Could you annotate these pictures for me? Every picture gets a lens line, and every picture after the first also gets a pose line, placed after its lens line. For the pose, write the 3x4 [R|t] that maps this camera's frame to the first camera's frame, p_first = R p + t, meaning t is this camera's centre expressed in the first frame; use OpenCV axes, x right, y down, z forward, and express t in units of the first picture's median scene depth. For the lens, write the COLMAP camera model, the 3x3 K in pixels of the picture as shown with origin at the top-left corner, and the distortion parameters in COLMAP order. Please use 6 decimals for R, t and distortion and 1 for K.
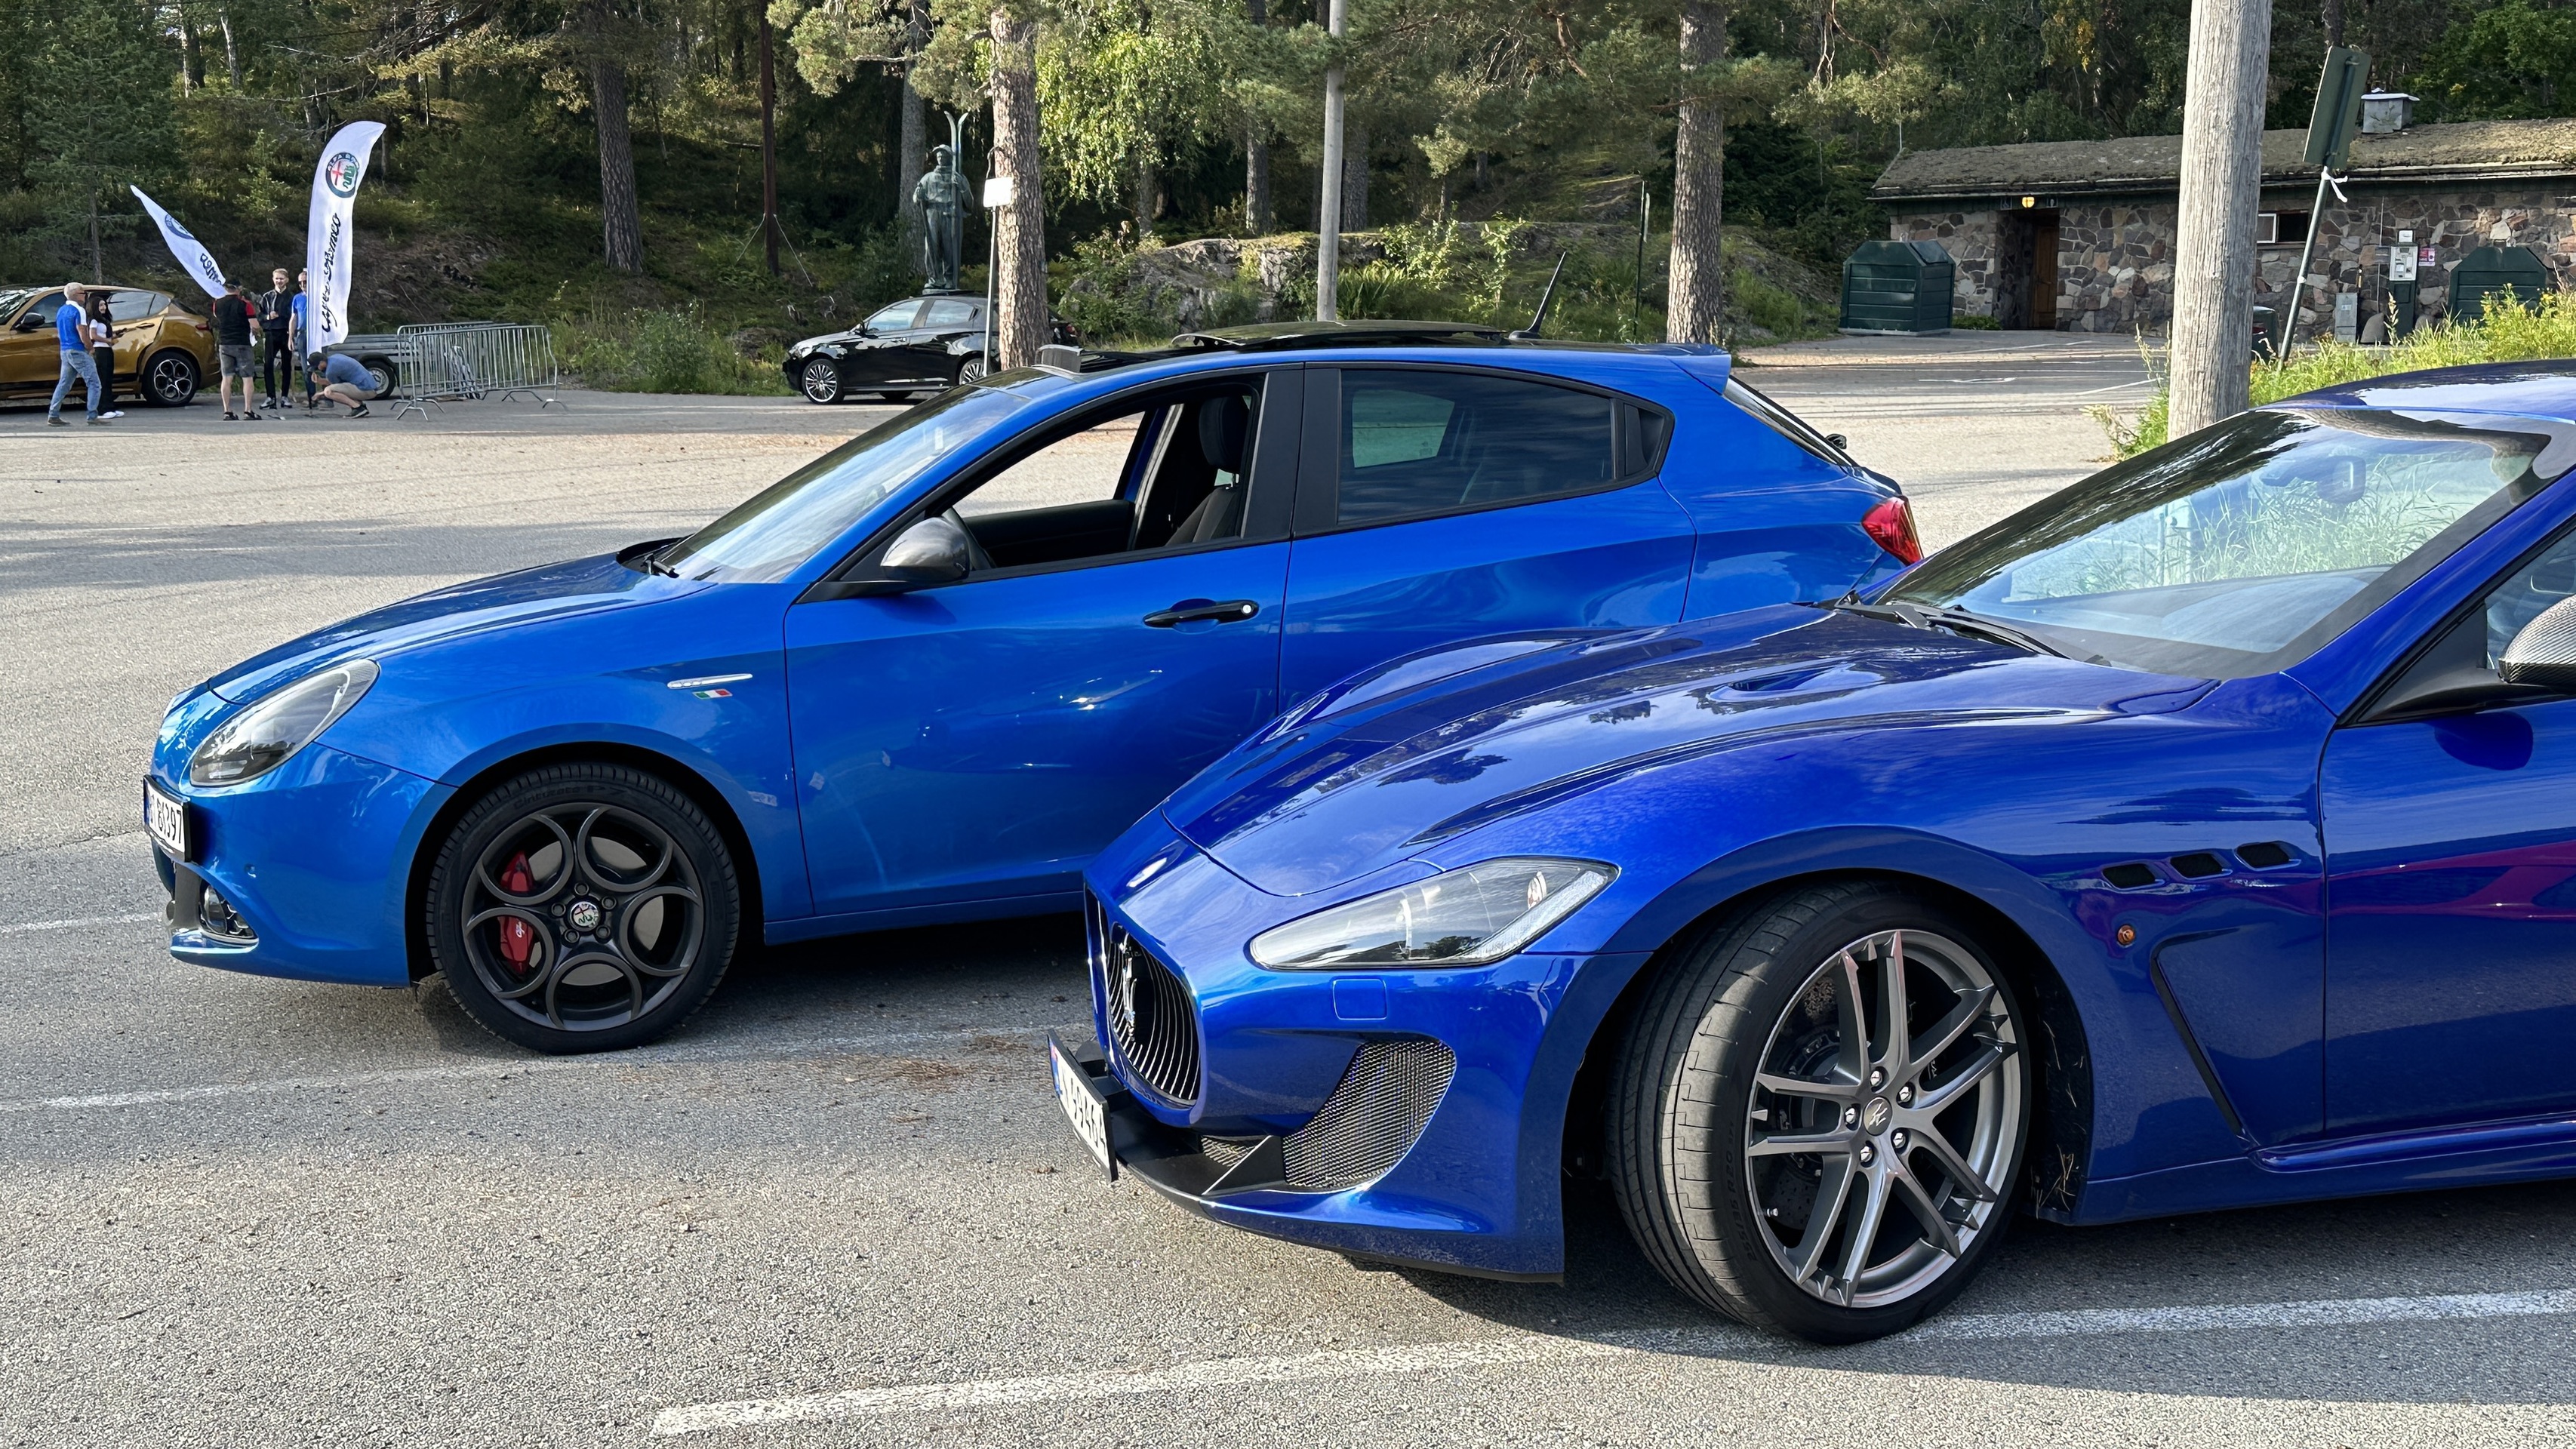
lens RADIAL K [[2942.5, 0, 1292.3], [0, 2942.5, 707.3], [0, 0, 1]] dist [0.063560, 0.000000]
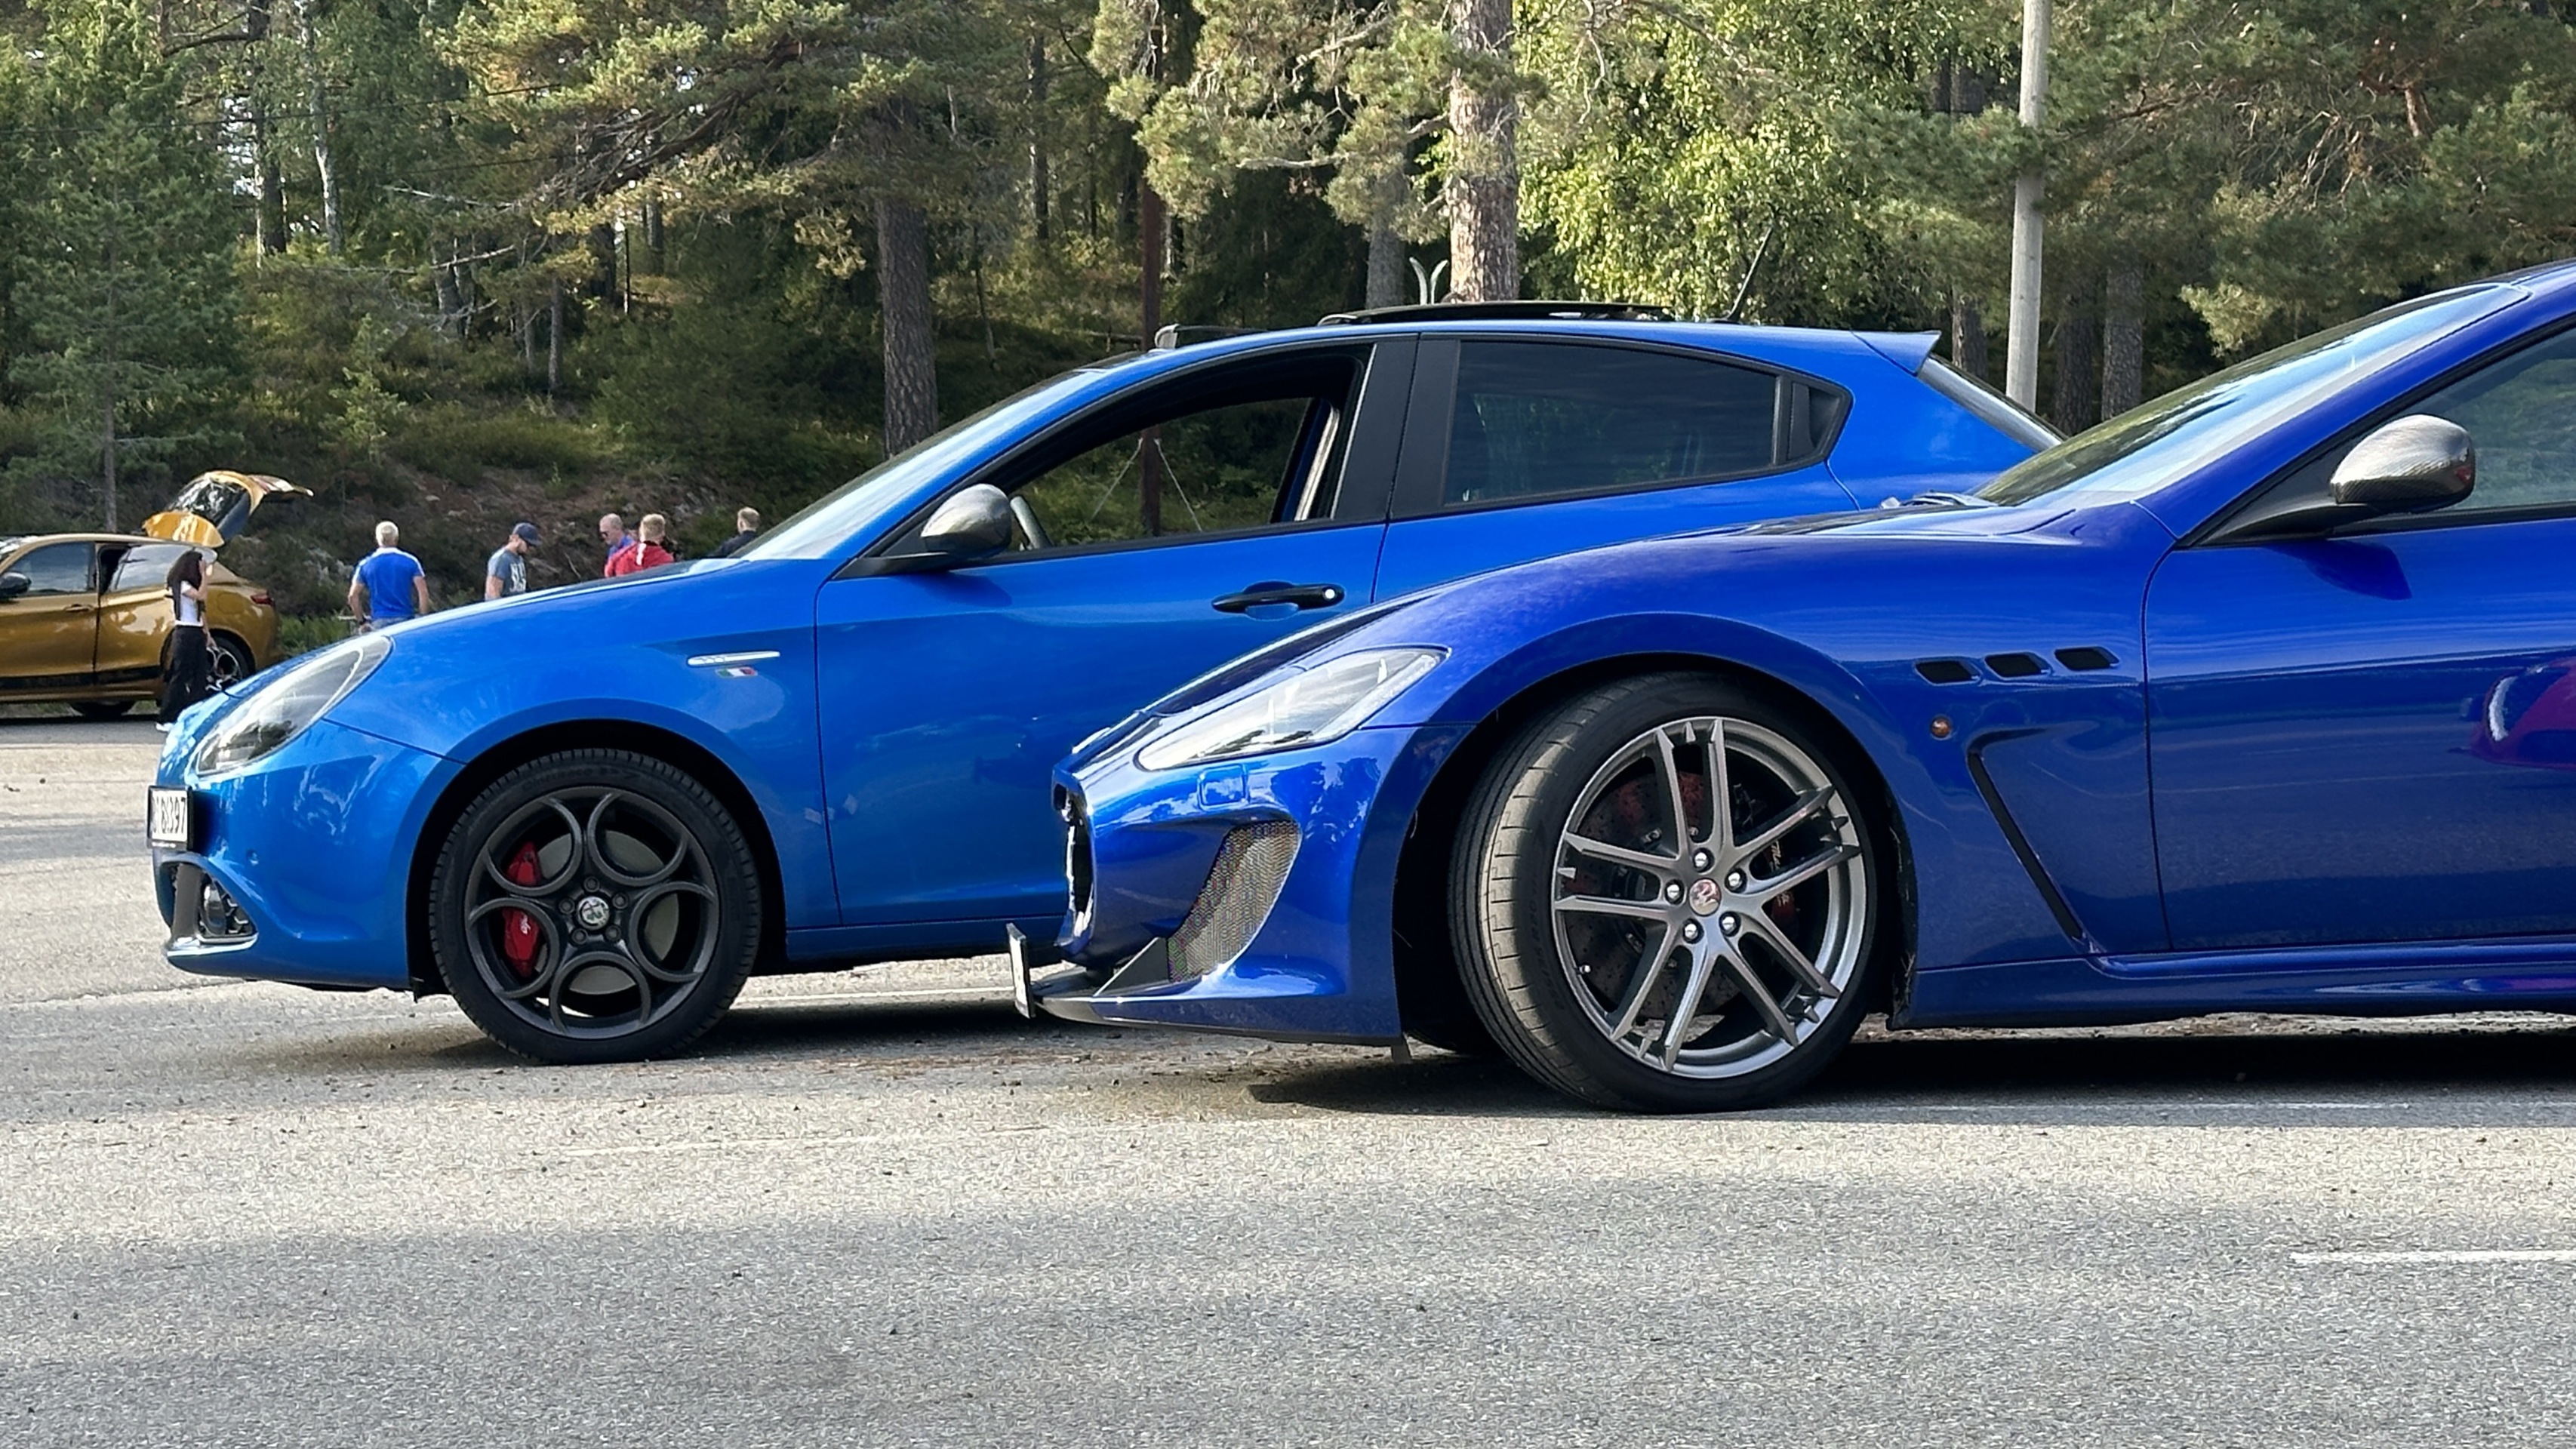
lens RADIAL K [[5261.2, 0, 1284.3], [0, 5261.2, 735.4], [0, 0, 1]] dist [0.140342, 0.000000]
pose [[0.987325, 0.002673, -0.158686, 0.043845], [-0.021492, 0.992900, -0.116997, 0.038292], [0.157247, 0.118924, 0.980373, -0.109684]]
